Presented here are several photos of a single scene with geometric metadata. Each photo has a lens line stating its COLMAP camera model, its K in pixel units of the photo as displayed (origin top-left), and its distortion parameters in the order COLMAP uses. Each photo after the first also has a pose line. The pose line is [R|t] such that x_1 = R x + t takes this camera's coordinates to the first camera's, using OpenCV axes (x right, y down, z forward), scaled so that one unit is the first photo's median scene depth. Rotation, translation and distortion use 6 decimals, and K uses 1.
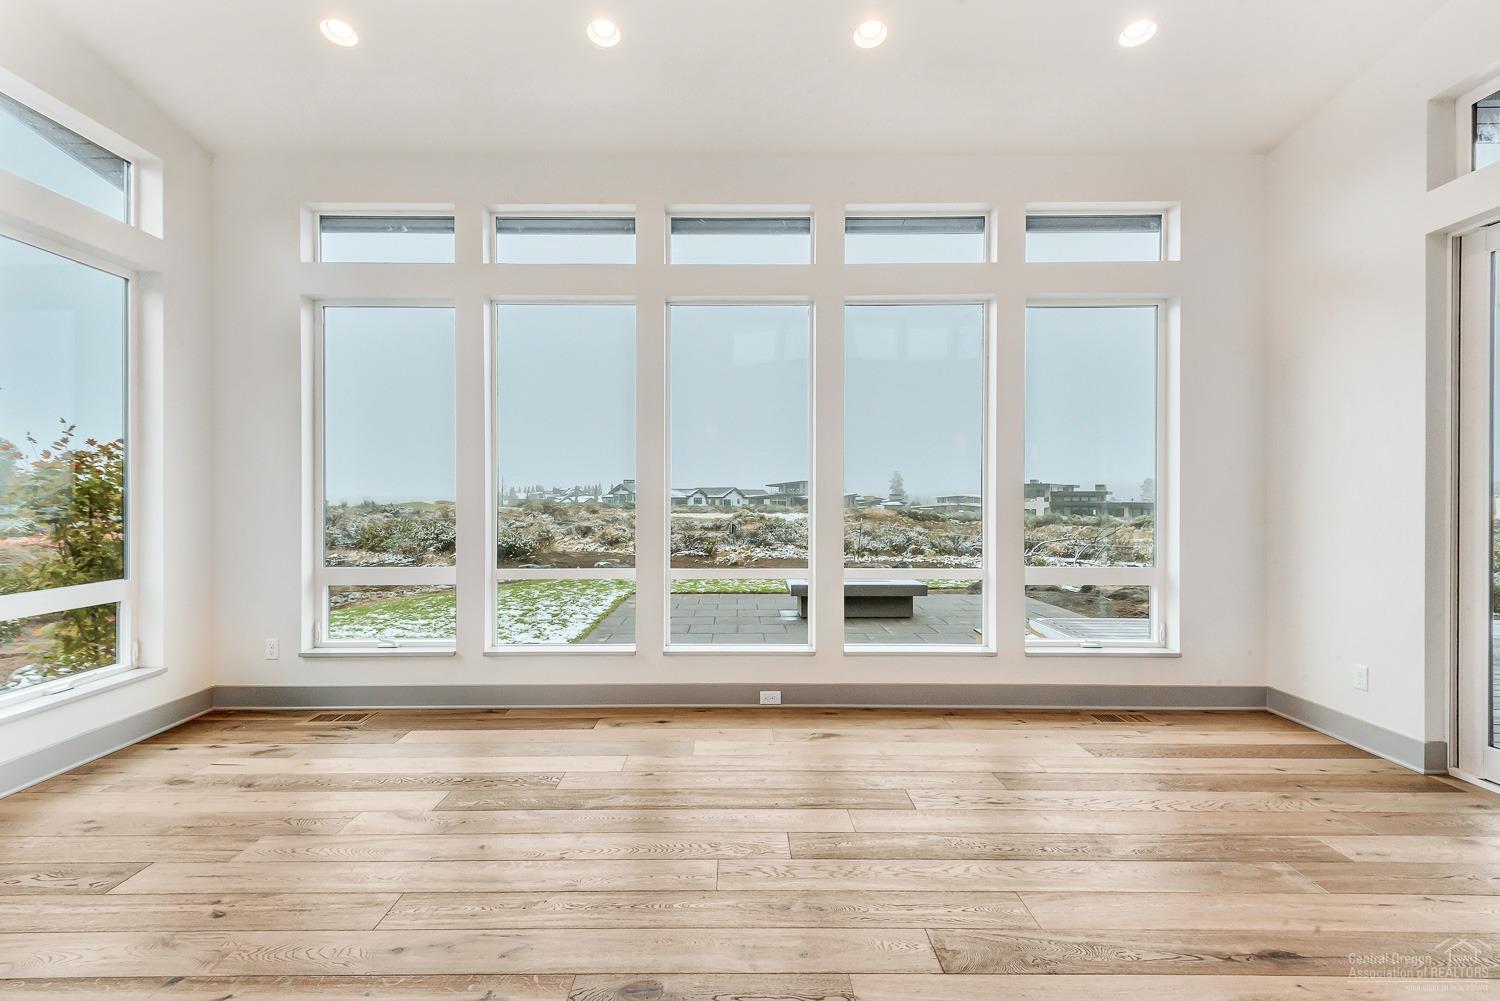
lens RADIAL K [[702.6, 0, 740.2], [0, 702.6, 493.7], [0, 0, 1]] dist [0.039249, -0.029534]
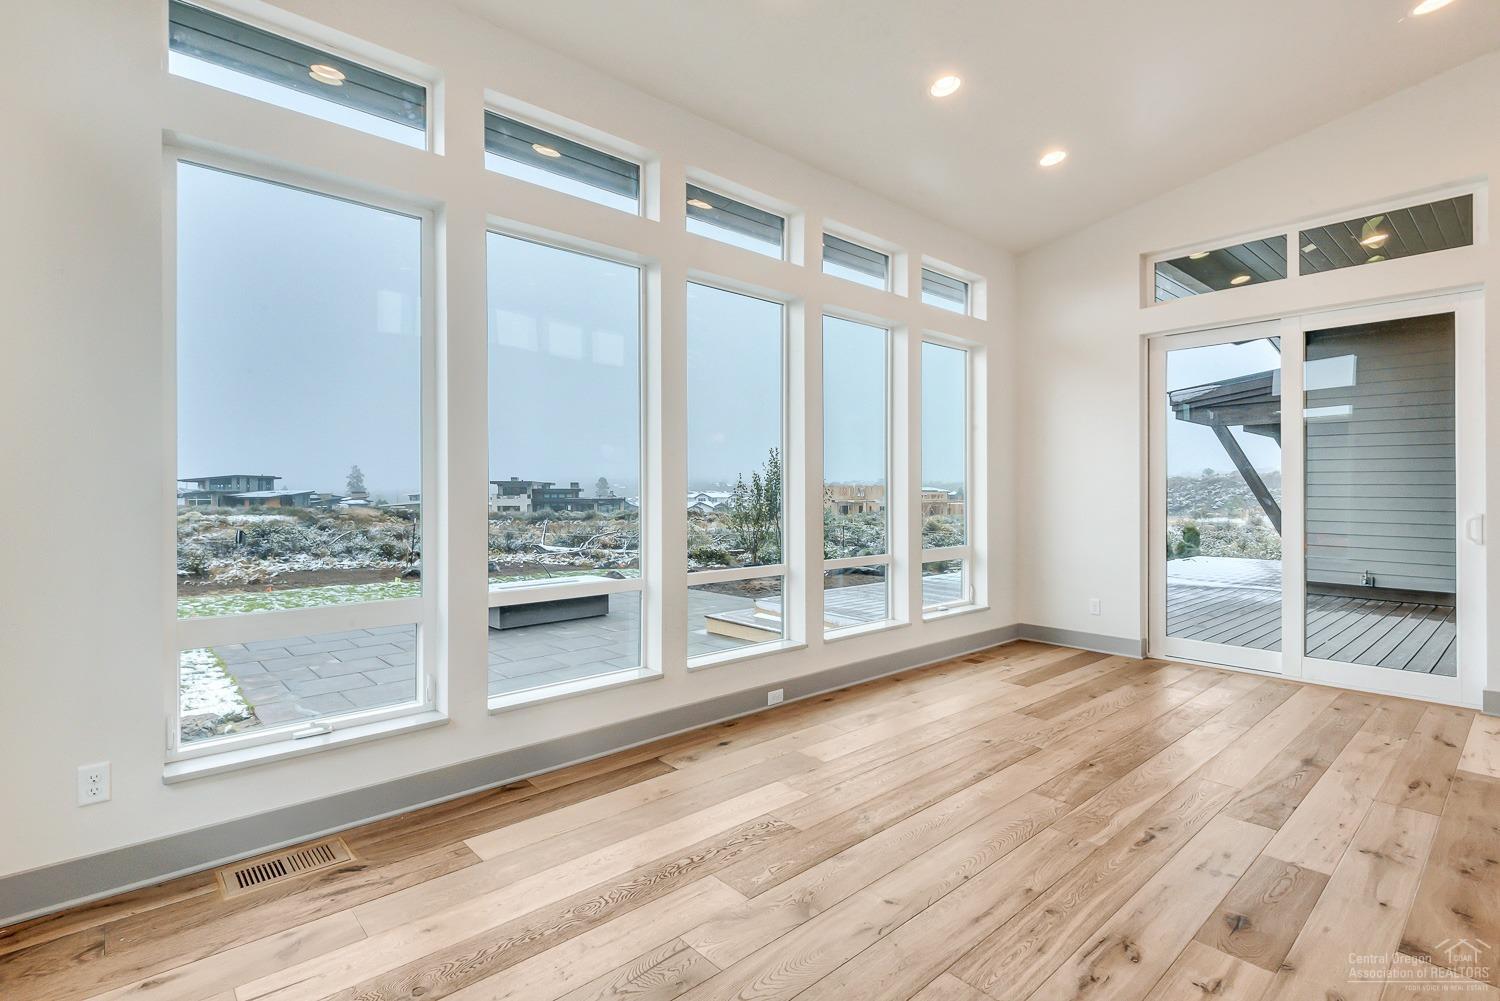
lens RADIAL K [[702.6, 0, 740.2], [0, 702.6, 493.7], [0, 0, 1]] dist [0.039249, -0.029534]
pose [[0.753492, -0.003899, 0.657445, -0.650542], [0.001395, 0.999990, 0.004331, -0.001872], [-0.657455, -0.002346, 0.753490, 0.285898]]
